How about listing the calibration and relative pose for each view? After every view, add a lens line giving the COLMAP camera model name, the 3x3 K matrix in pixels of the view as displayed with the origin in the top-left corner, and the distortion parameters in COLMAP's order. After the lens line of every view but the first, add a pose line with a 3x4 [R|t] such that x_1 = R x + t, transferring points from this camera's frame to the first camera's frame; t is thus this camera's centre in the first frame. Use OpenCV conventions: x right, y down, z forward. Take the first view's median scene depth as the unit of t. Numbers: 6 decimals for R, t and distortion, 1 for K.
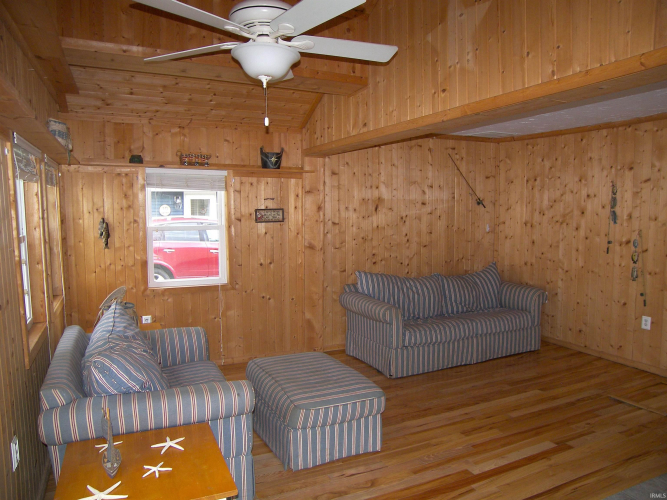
lens RADIAL K [[477.6, 0, 331.3], [0, 477.6, 251.1], [0, 0, 1]] dist [-0.147089, 0.104730]
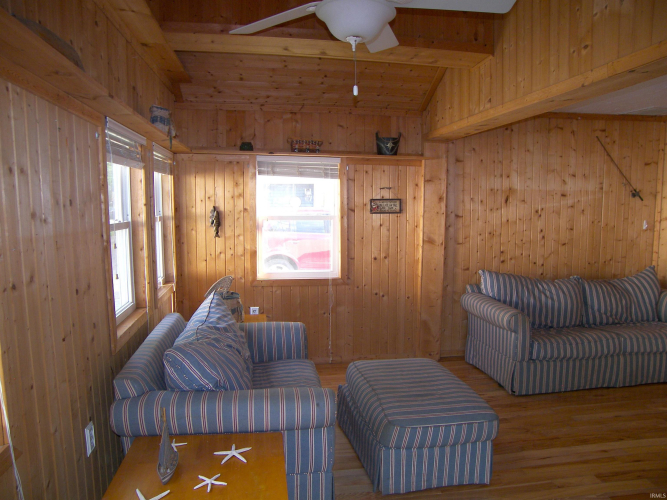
lens RADIAL K [[477.6, 0, 330.0], [0, 477.6, 251.9], [0, 0, 1]] dist [-0.147089, 0.104730]
pose [[0.958803, 0.032797, -0.282172, 0.032934], [-0.029174, 0.999429, 0.017032, 0.001721], [0.282570, -0.008098, 0.959213, 0.083406]]
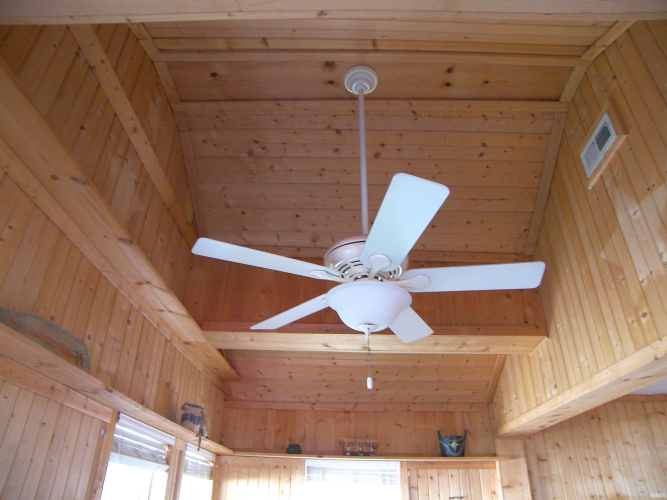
lens RADIAL K [[477.6, 0, 331.7], [0, 477.6, 257.8], [0, 0, 1]] dist [-0.147089, 0.104730]
pose [[0.895711, -0.202777, -0.395707, 0.068095], [-0.053125, 0.834773, -0.548026, -0.014823], [0.441452, 0.511895, 0.736942, 0.161364]]
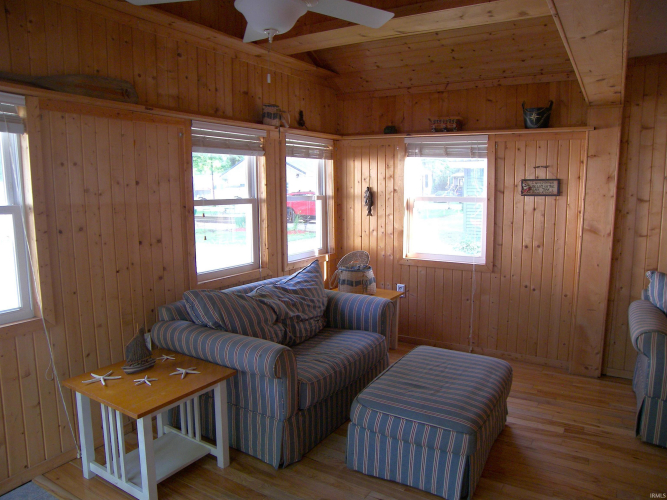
lens RADIAL K [[477.6, 0, 333.7], [0, 477.6, 251.0], [0, 0, 1]] dist [-0.147089, 0.104730]
pose [[0.548065, 0.108096, -0.829421, 0.364184], [-0.070932, 0.994049, 0.082681, -0.008168], [0.833422, 0.013518, 0.552471, 0.287605]]
